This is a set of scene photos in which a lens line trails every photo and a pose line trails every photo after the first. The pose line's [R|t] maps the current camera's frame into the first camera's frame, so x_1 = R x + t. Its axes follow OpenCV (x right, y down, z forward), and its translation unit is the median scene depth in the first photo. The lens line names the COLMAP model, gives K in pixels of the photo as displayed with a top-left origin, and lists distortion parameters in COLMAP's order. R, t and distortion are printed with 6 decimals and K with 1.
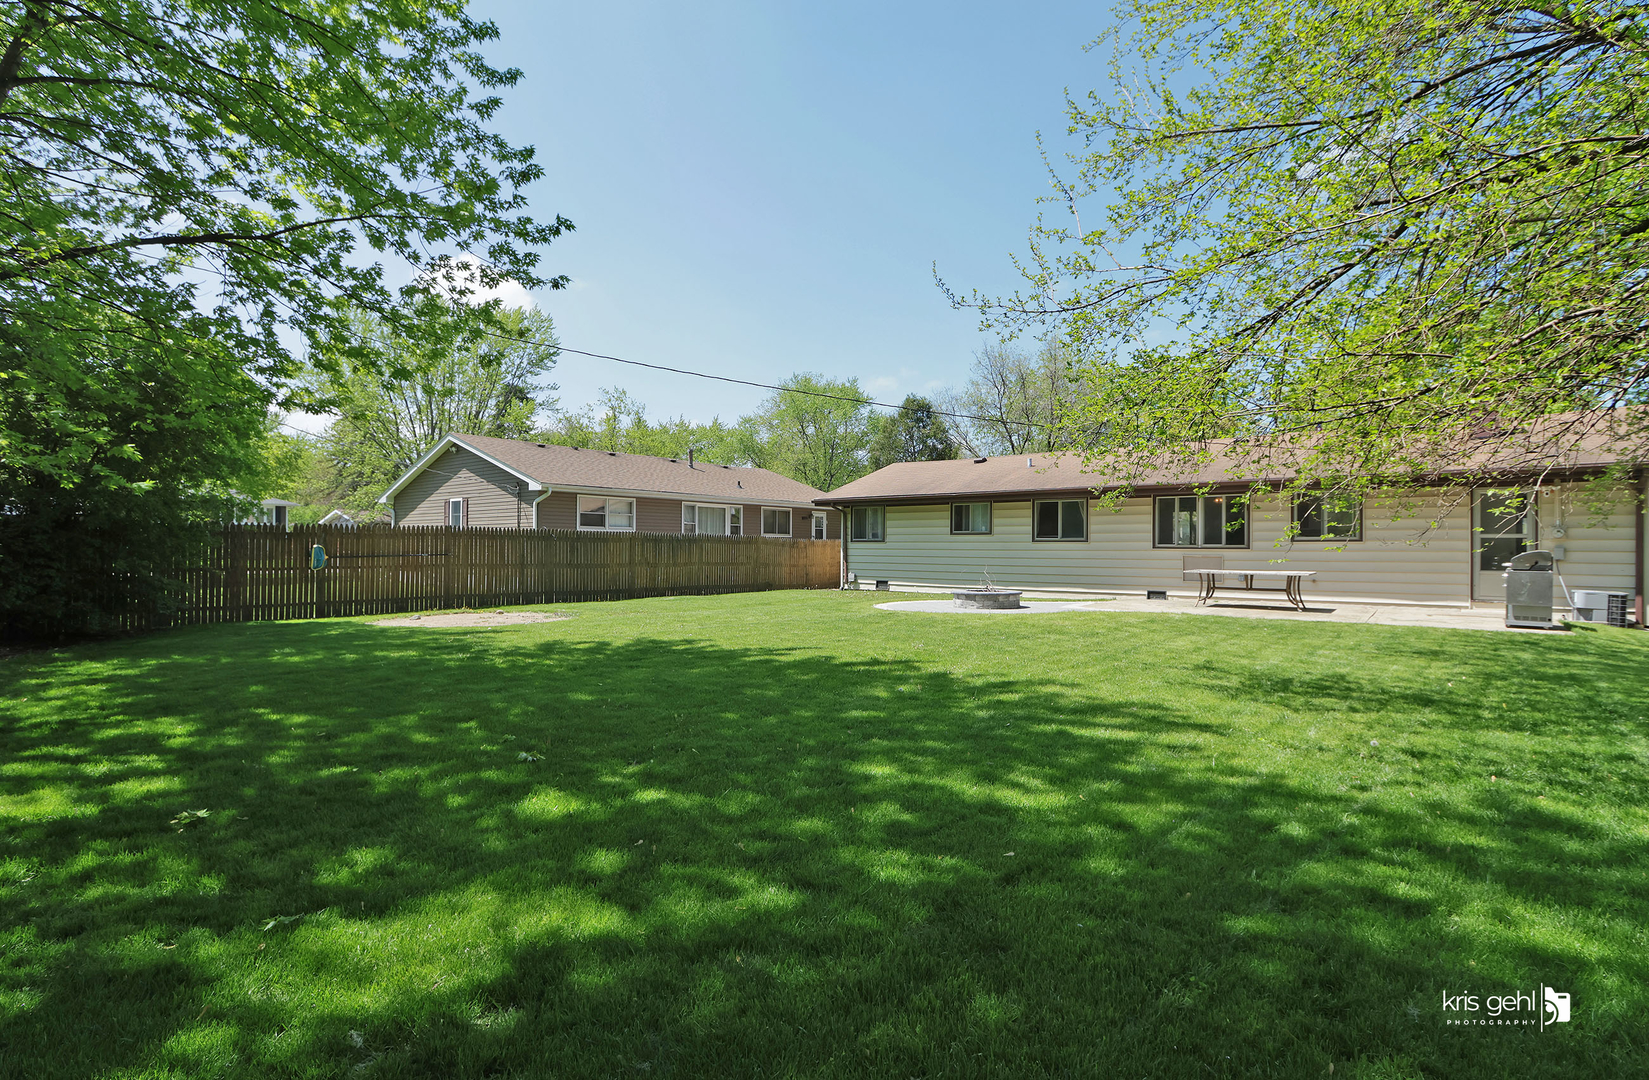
lens RADIAL K [[789.8, 0, 825.2], [0, 789.8, 542.1], [0, 0, 1]] dist [-0.022163, 0.000349]
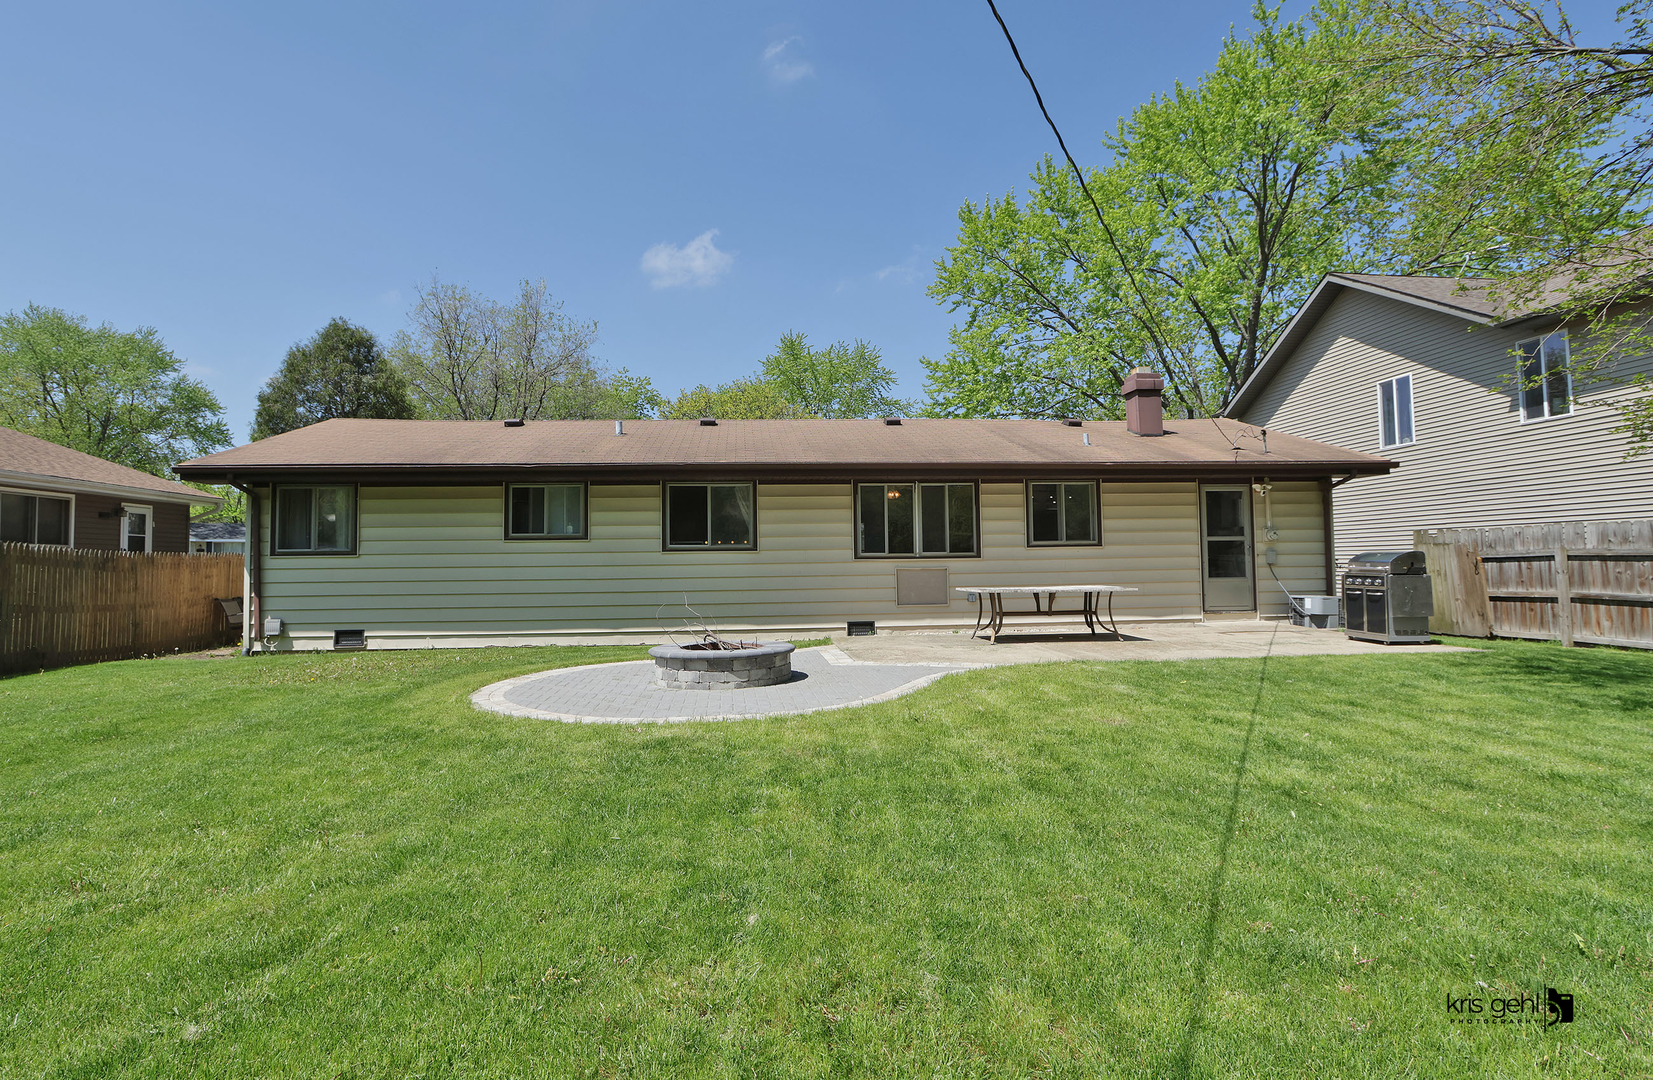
lens RADIAL K [[791.7, 0, 827.8], [0, 791.7, 527.2], [0, 0, 1]] dist [-0.022163, 0.000349]
pose [[0.712837, 0.018484, 0.701086, -0.065478], [0.011698, 0.999200, -0.038238, 0.005047], [-0.701232, 0.035459, 0.712051, 0.420812]]
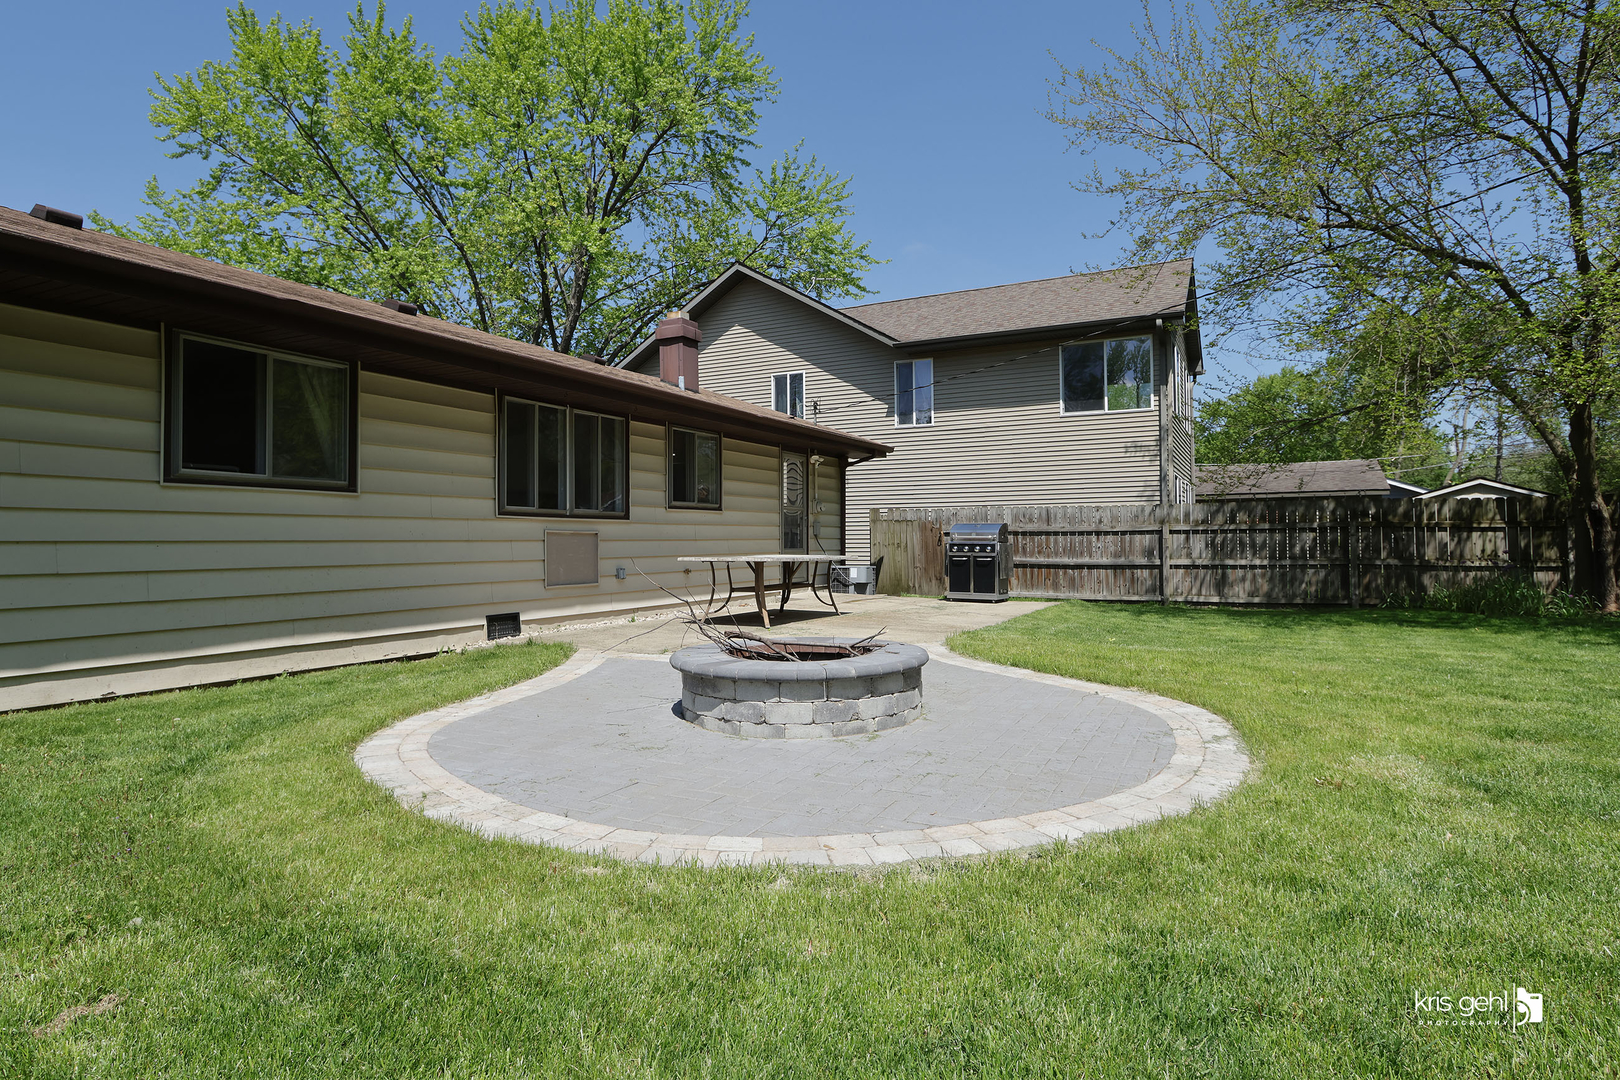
lens RADIAL K [[862.4, 0, 807.6], [0, 862.4, 540.3], [0, 0, 1]] dist [-0.003004, -0.000041]
pose [[-0.185430, -0.003562, 0.982651, -0.061463], [-0.003160, 0.999990, 0.003029, 0.015568], [-0.982652, -0.002544, -0.185439, 0.735220]]
